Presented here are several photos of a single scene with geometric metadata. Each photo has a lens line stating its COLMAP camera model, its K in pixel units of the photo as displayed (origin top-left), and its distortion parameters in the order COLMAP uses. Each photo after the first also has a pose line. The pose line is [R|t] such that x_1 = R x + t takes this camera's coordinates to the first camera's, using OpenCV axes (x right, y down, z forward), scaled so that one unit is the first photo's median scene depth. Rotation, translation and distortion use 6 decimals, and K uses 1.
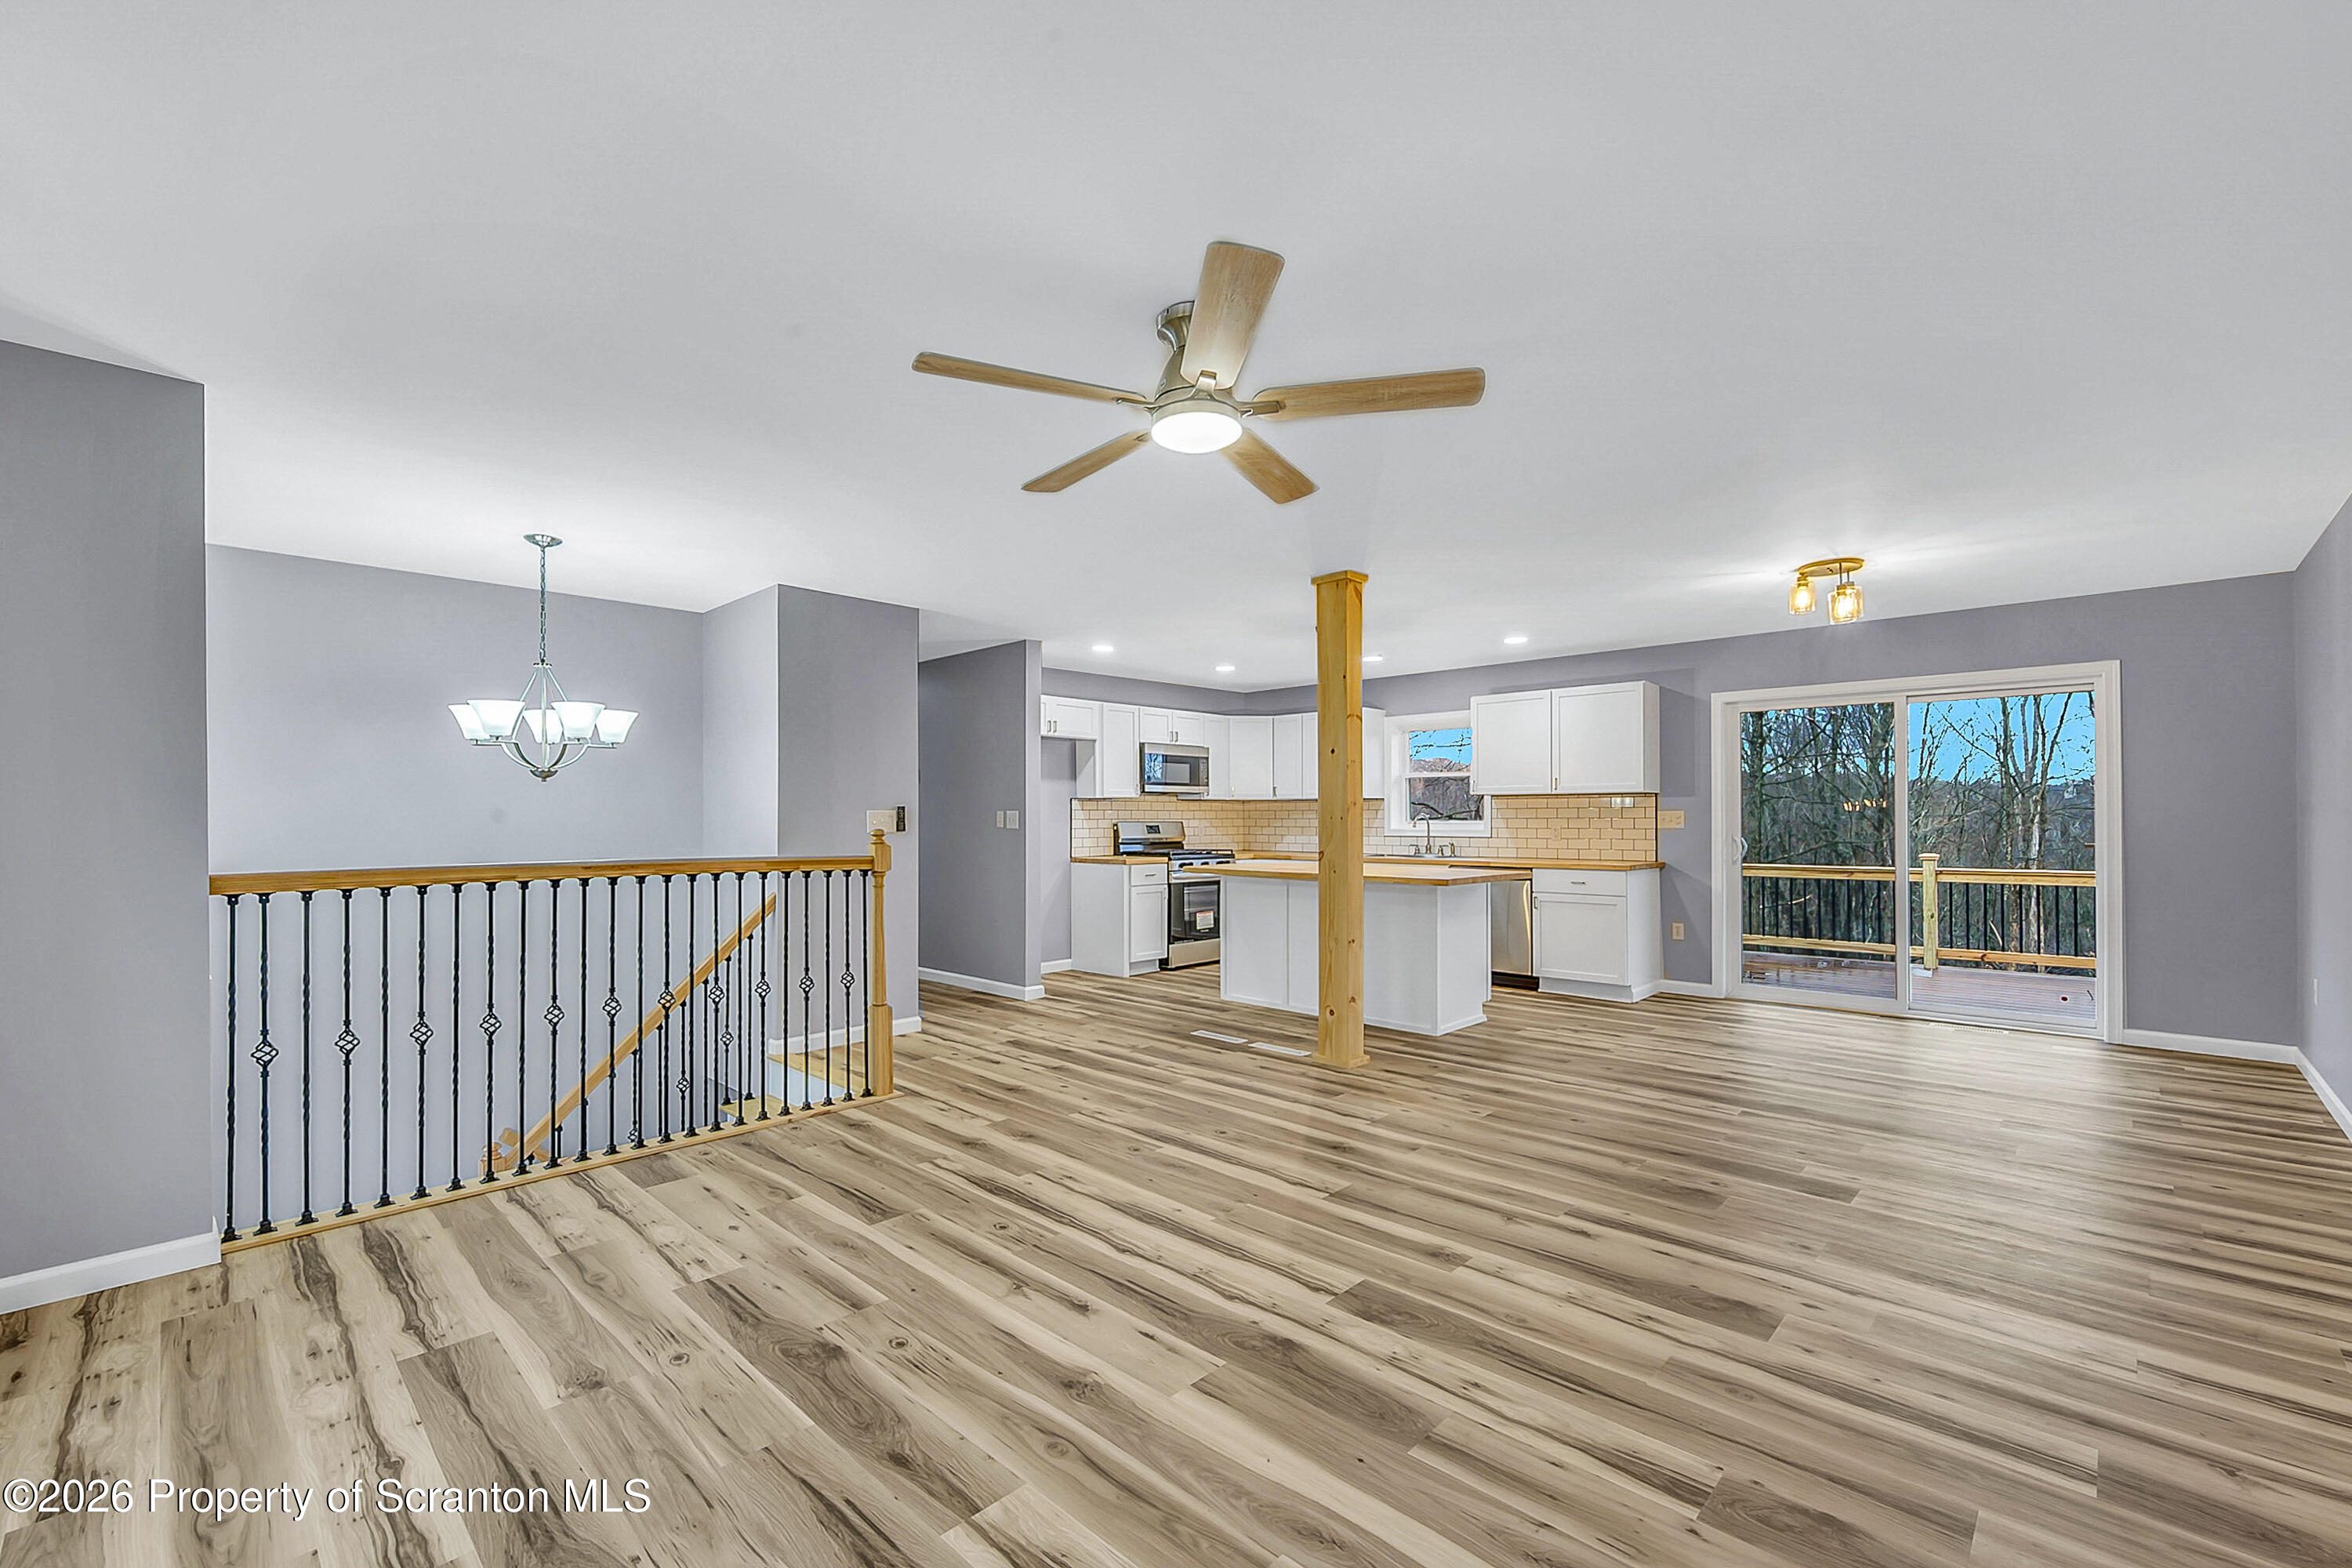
lens RADIAL K [[944.3, 0, 1119.9], [0, 944.3, 812.3], [0, 0, 1]] dist [0.000216, -0.000128]
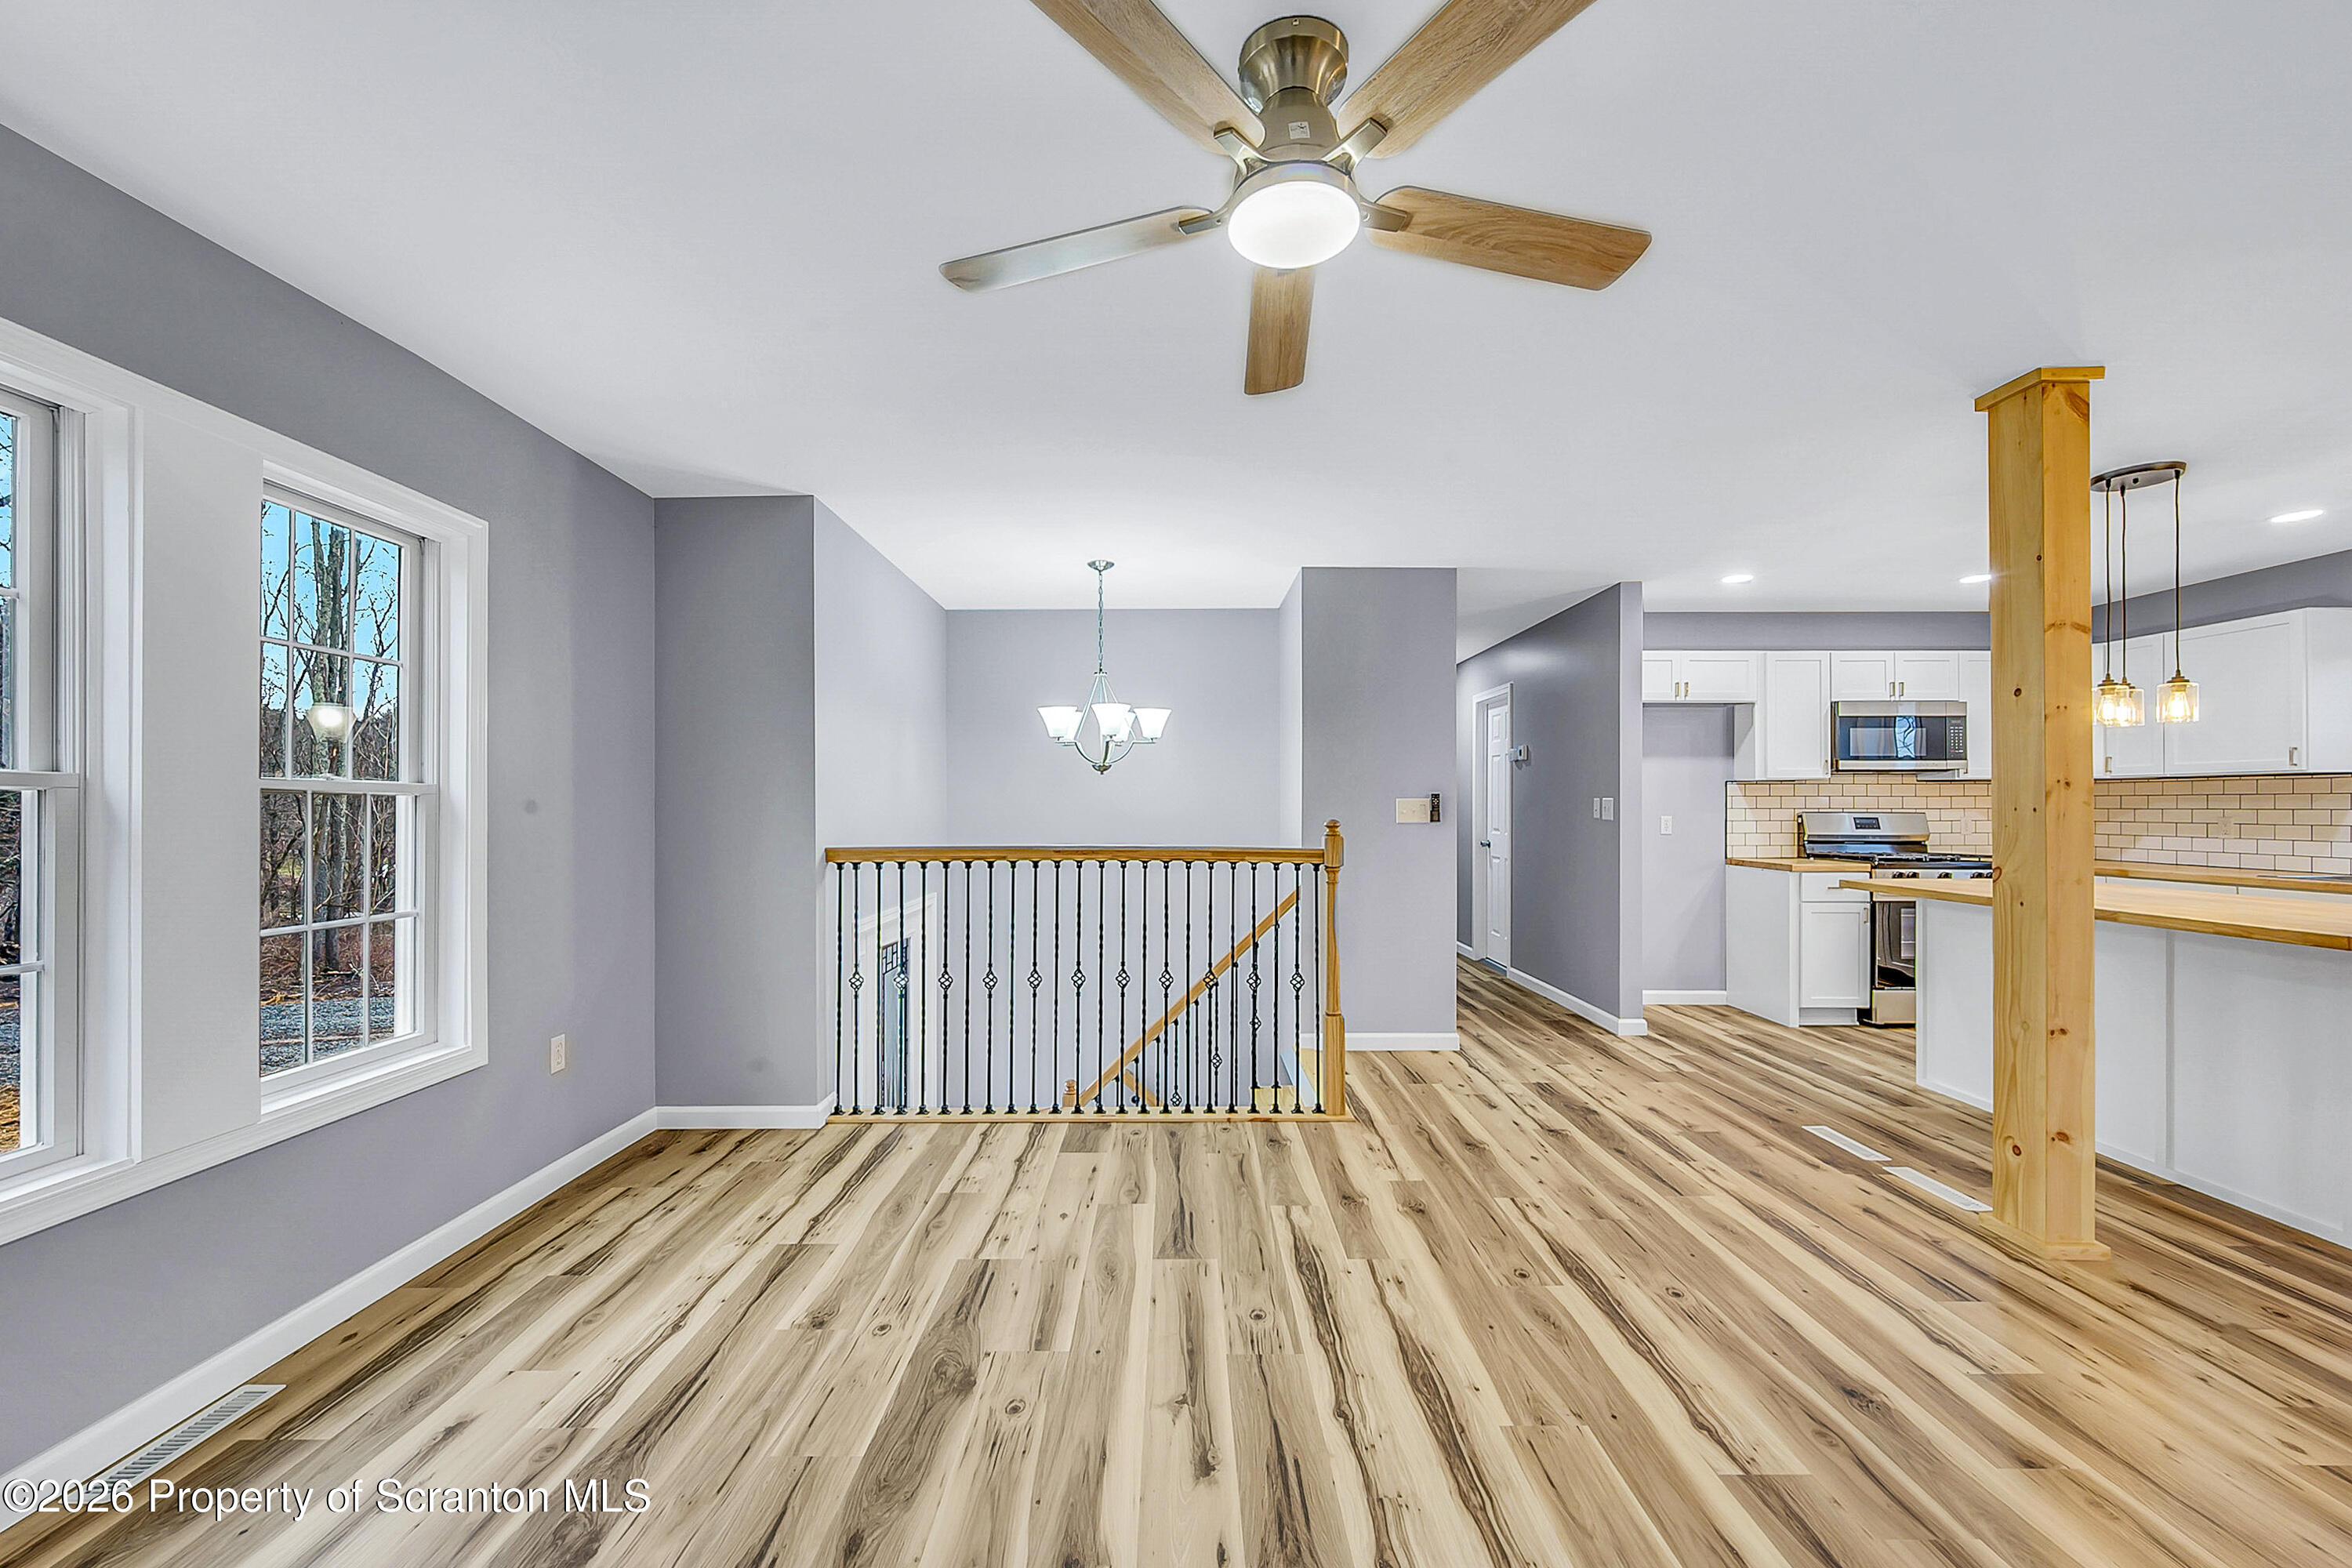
lens RADIAL K [[933.6, 0, 1200.5], [0, 933.6, 799.7], [0, 0, 1]] dist [0.000329, 0.000170]
pose [[0.729472, -0.002169, -0.684007, 0.231720], [0.002859, 0.999996, -0.000122, -0.001358], [0.684005, -0.001867, 0.729475, 0.230624]]
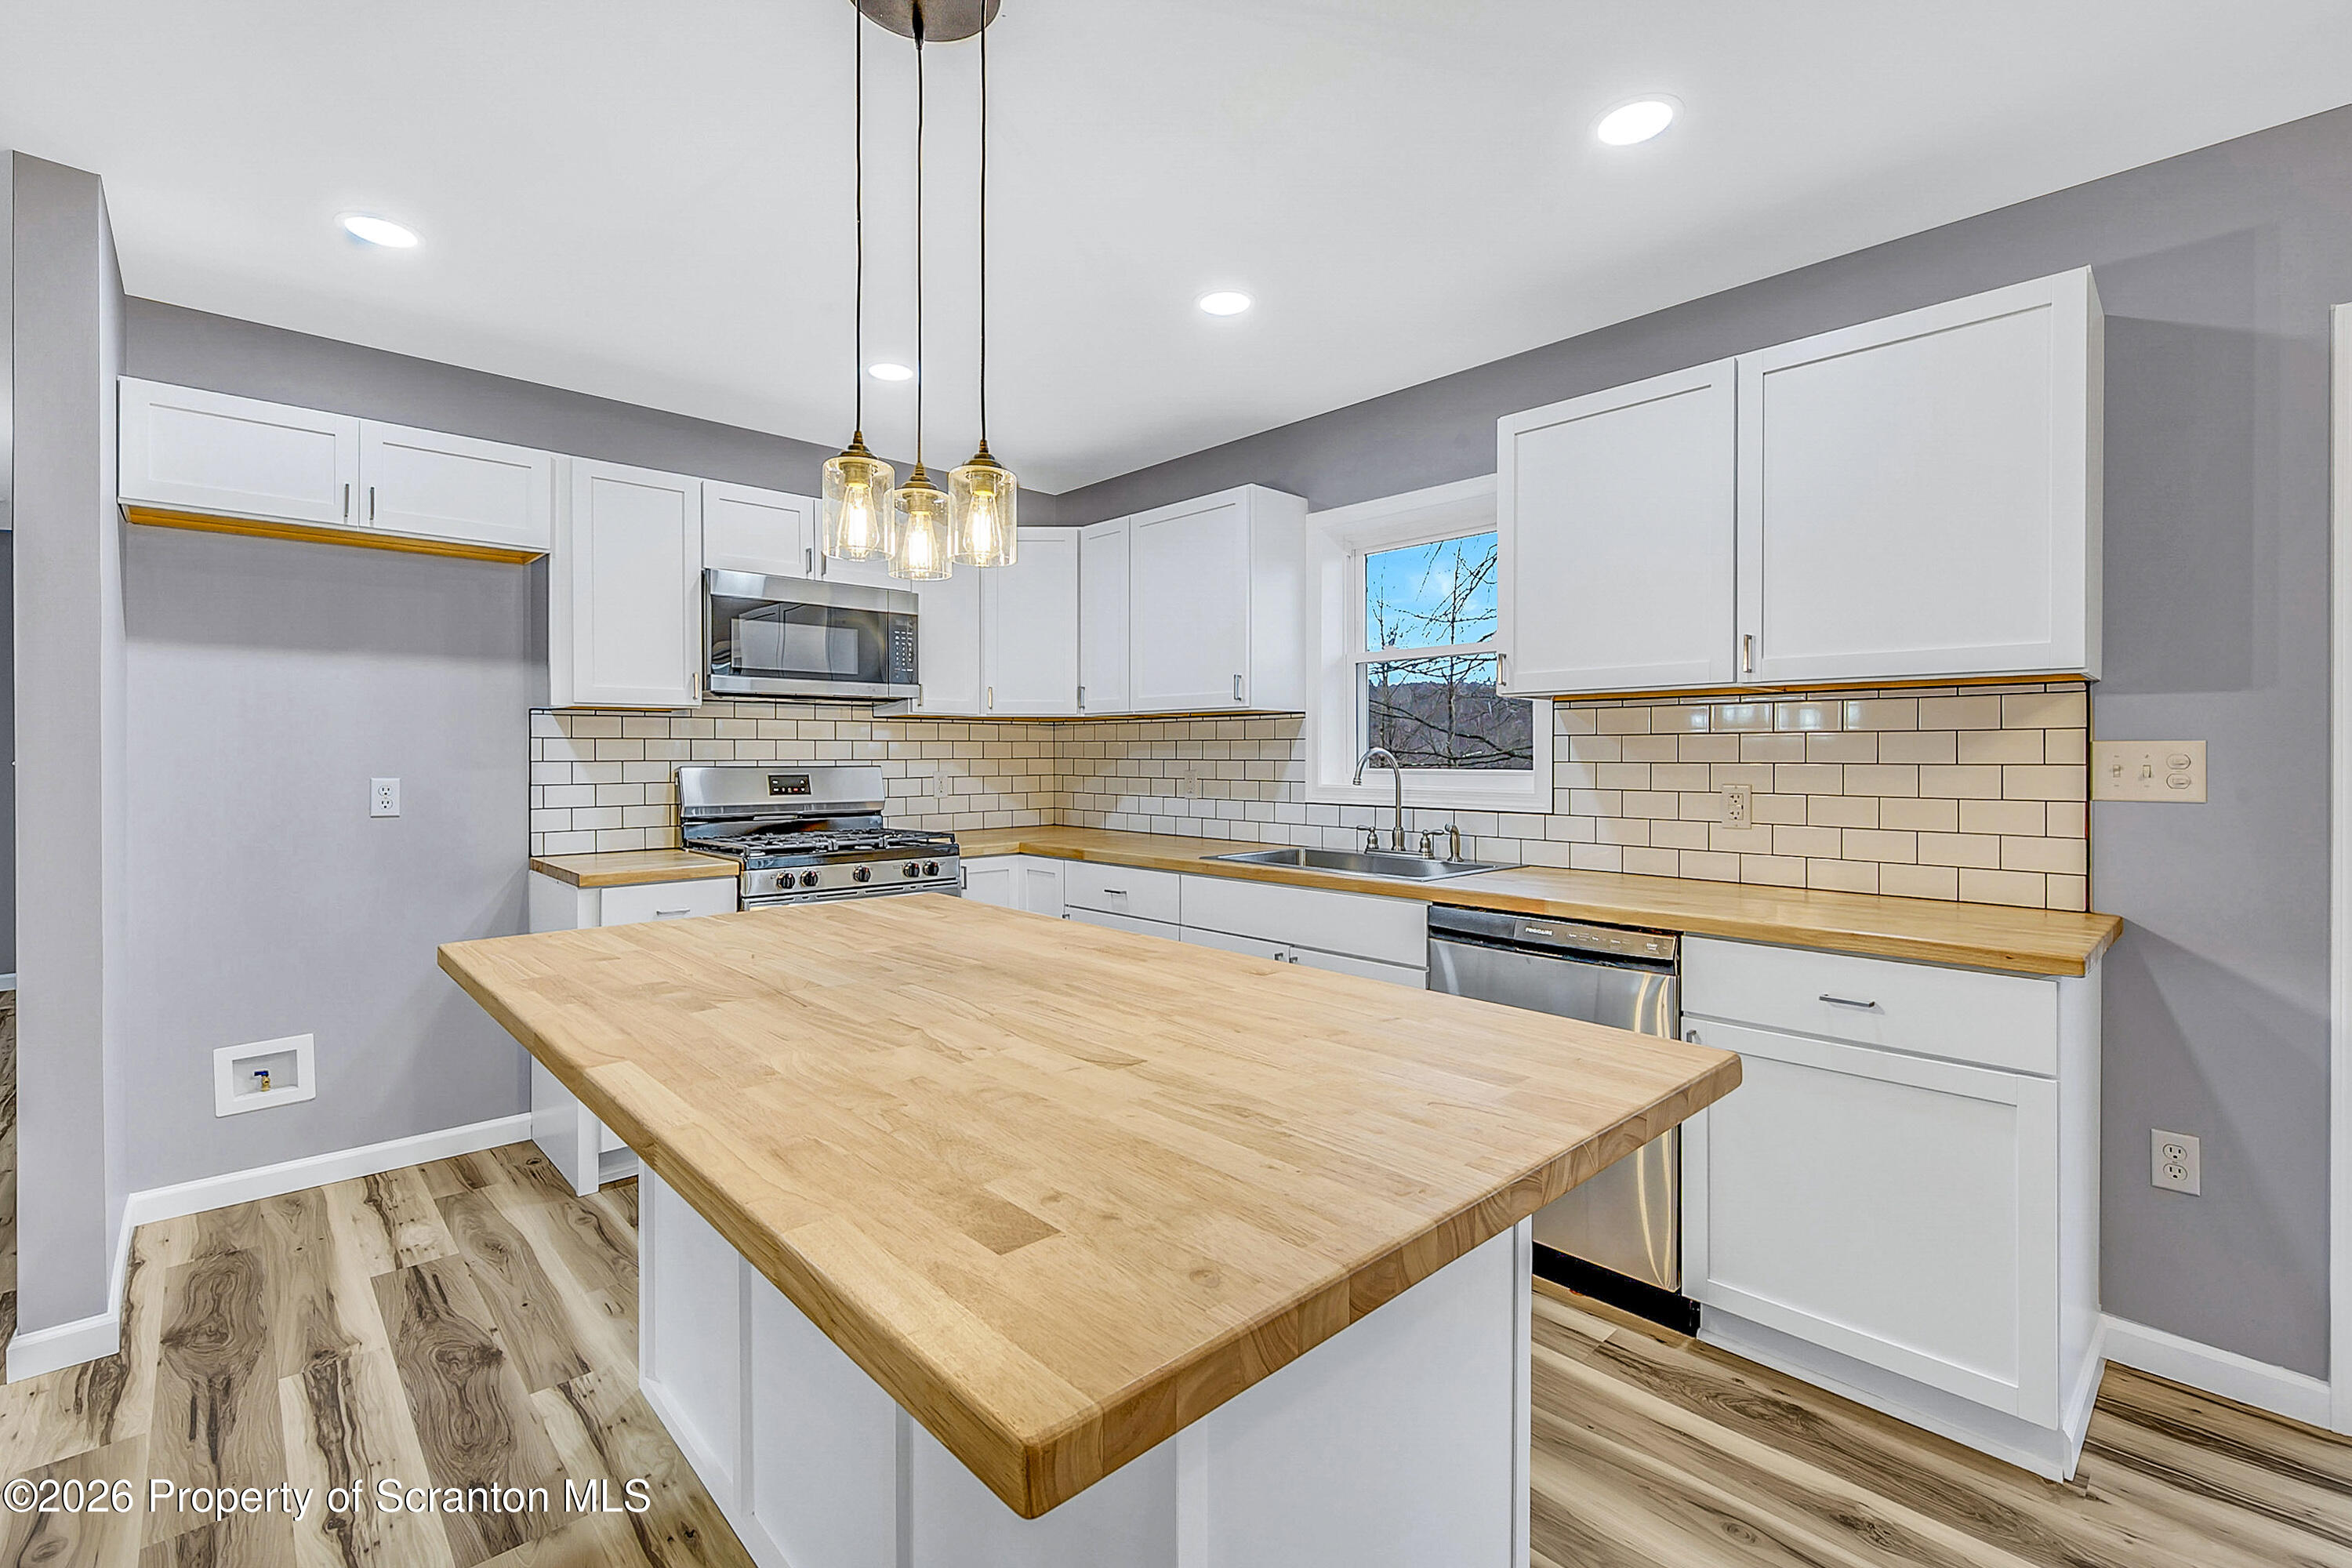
lens RADIAL K [[954.2, 0, 1280.9], [0, 954.2, 762.8], [0, 0, 1]] dist [0.000628, 0.000103]
pose [[0.996666, 0.000876, 0.081583, 0.343745], [-0.002221, 0.999863, 0.016400, 0.001031], [-0.081558, -0.016526, 0.996532, 0.853148]]
